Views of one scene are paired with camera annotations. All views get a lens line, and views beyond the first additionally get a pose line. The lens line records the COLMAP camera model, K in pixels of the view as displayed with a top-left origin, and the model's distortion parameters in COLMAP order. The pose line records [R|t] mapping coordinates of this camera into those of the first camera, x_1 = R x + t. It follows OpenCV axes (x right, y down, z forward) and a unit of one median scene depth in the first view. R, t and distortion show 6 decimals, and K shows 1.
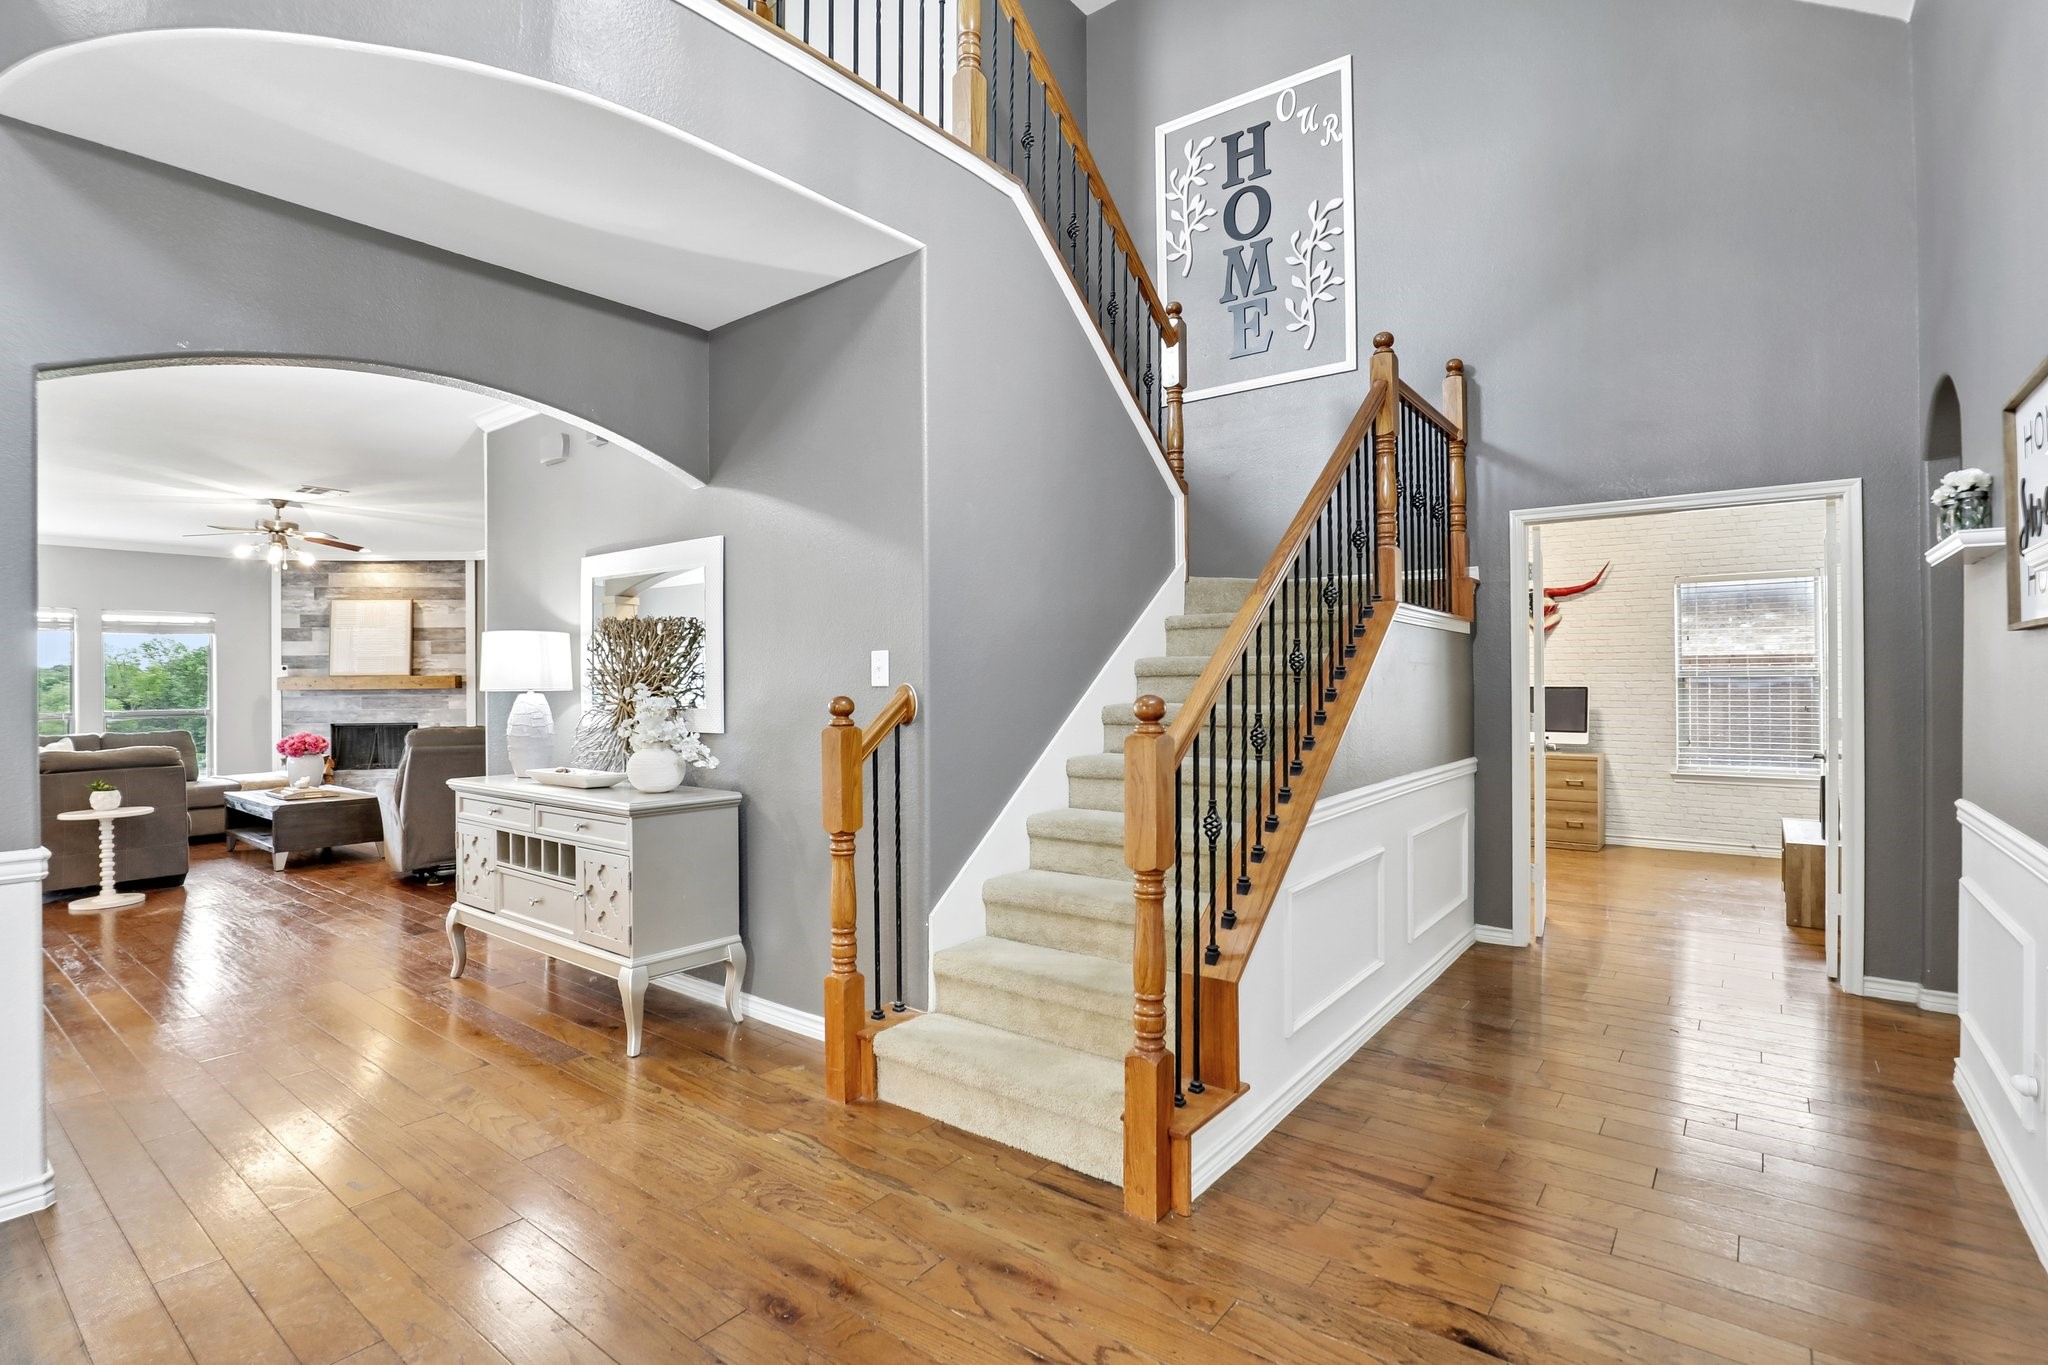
lens RADIAL K [[963.5, 0, 1030.3], [0, 963.5, 674.1], [0, 0, 1]] dist [-0.033635, 0.000537]
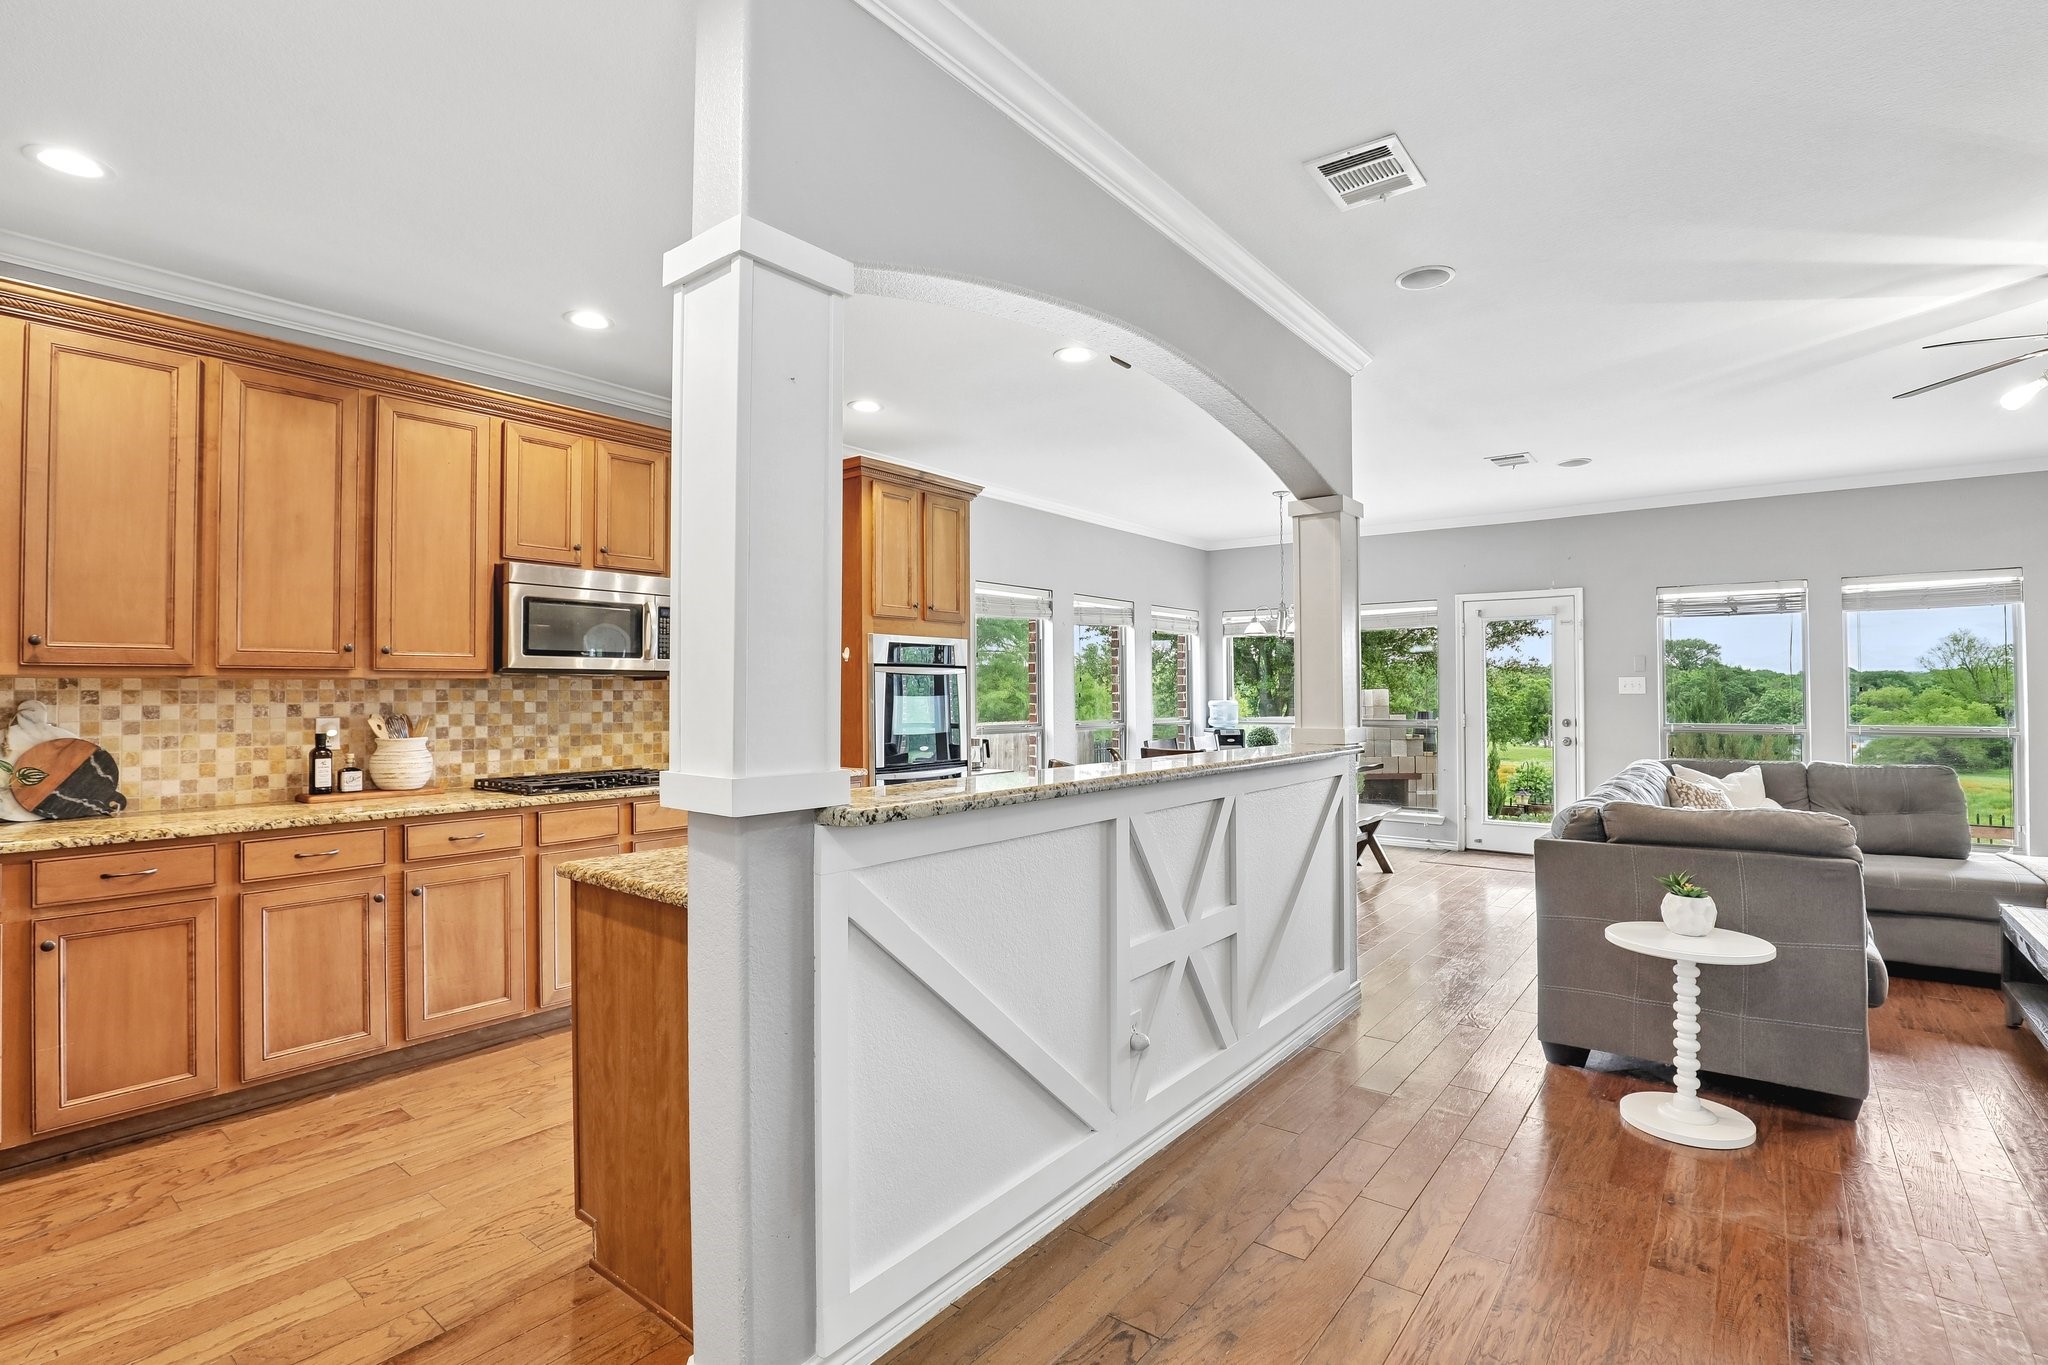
lens RADIAL K [[951.8, 0, 1026.7], [0, 951.8, 672.7], [0, 0, 1]] dist [-0.033400, 0.005762]
pose [[-0.011628, -0.010486, -0.999877, -0.265422], [0.005036, 0.999932, -0.010545, 0.004870], [0.999920, -0.005158, -0.011574, 0.357933]]
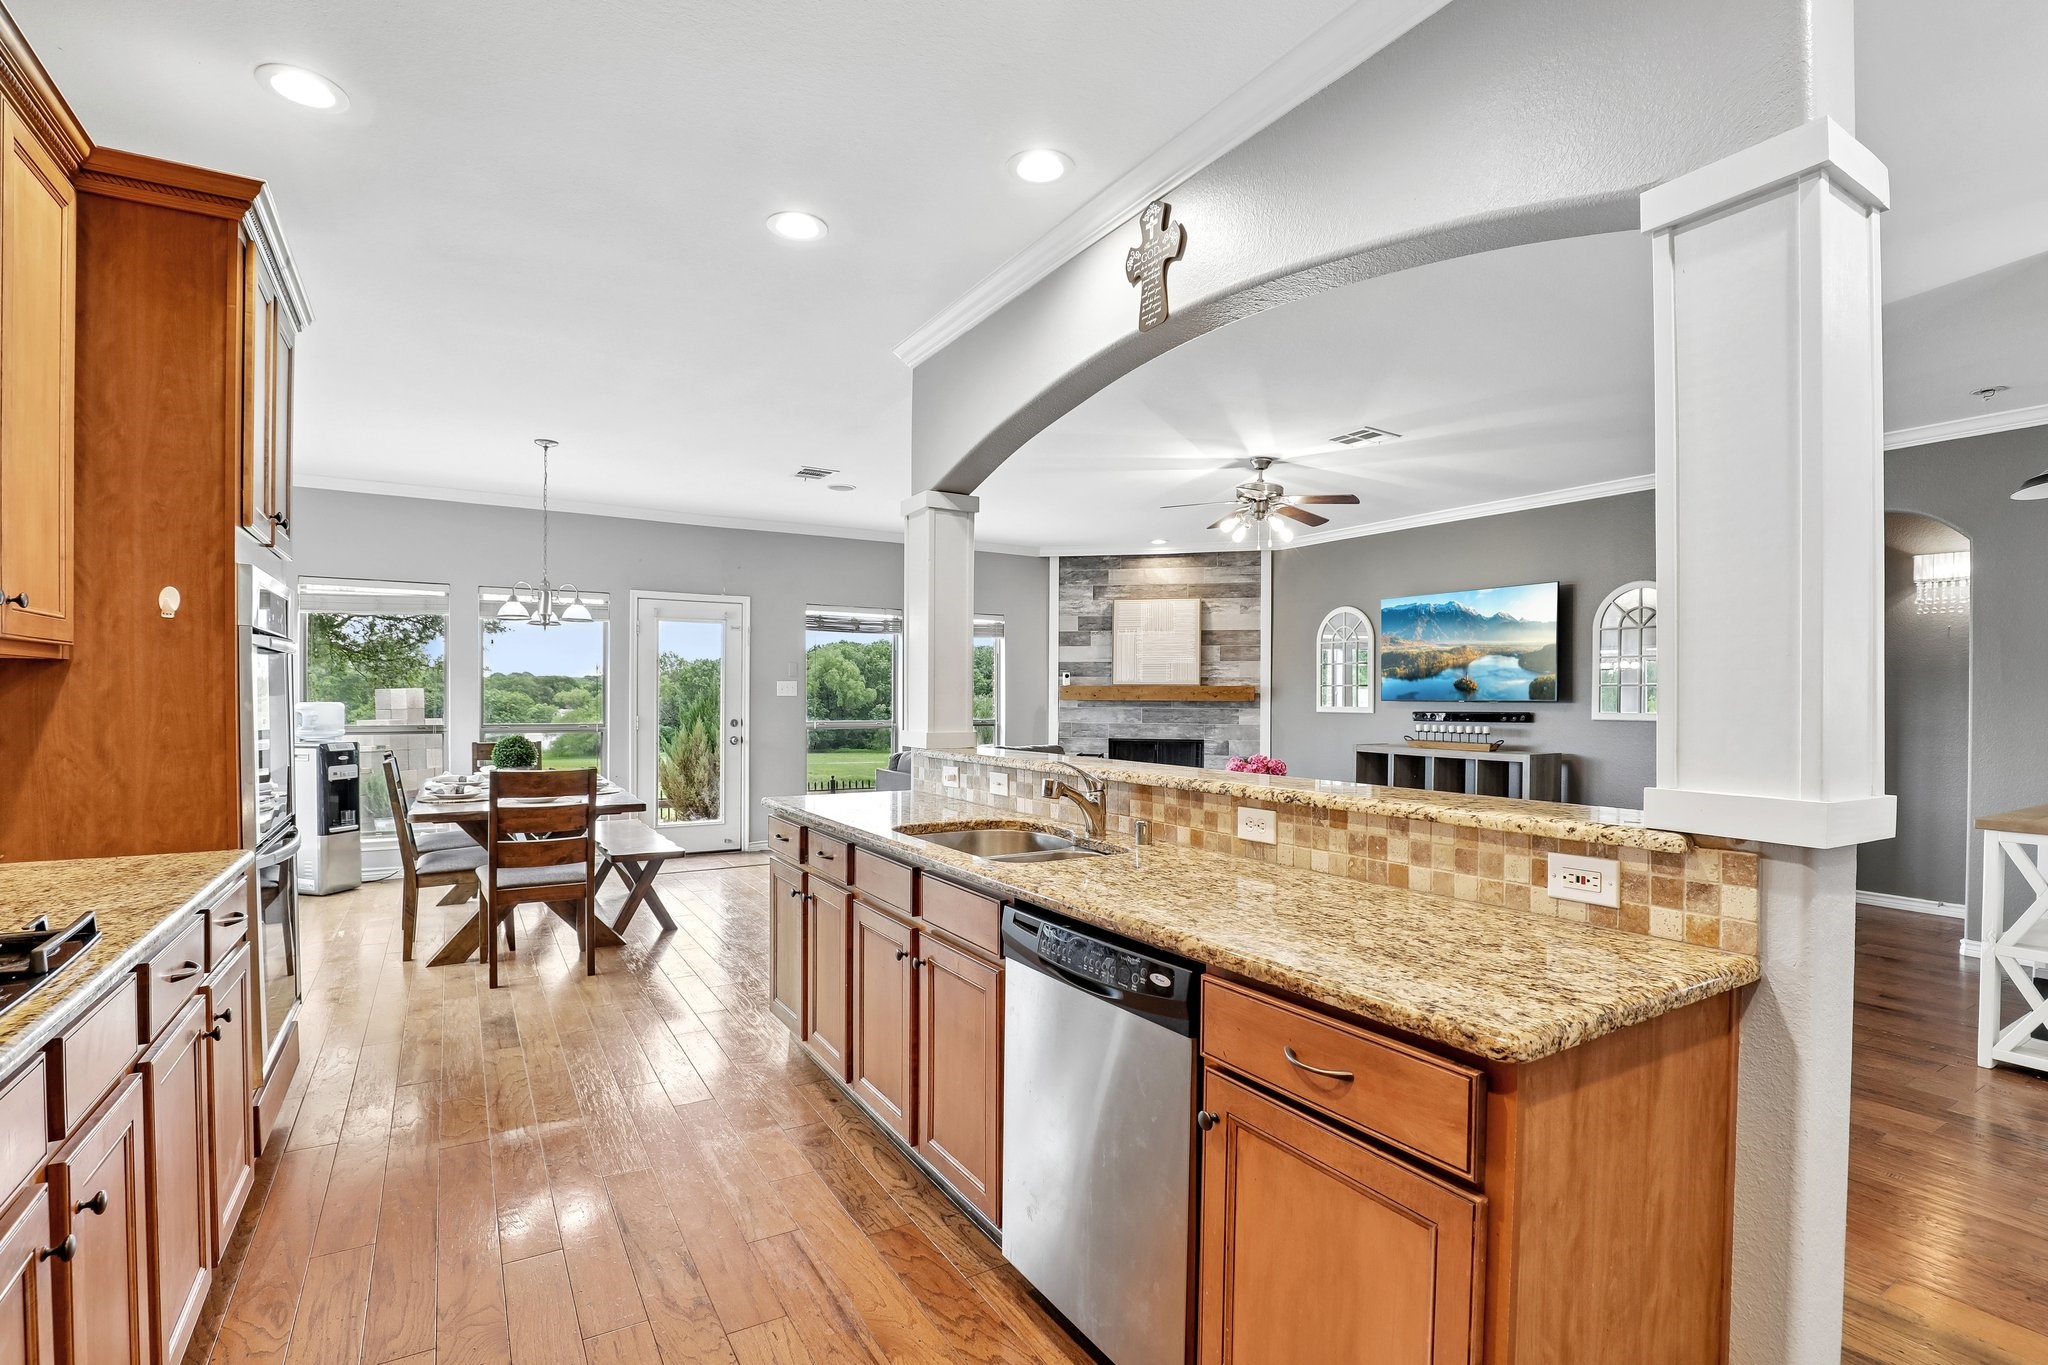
lens RADIAL K [[953.4, 0, 1021.4], [0, 953.4, 694.5], [0, 0, 1]] dist [-0.034785, 0.007132]
pose [[0.931102, 0.015576, -0.364427, -0.490494], [-0.014140, 0.999878, 0.006608, 0.006342], [0.364485, -0.000999, 0.931209, 0.131821]]
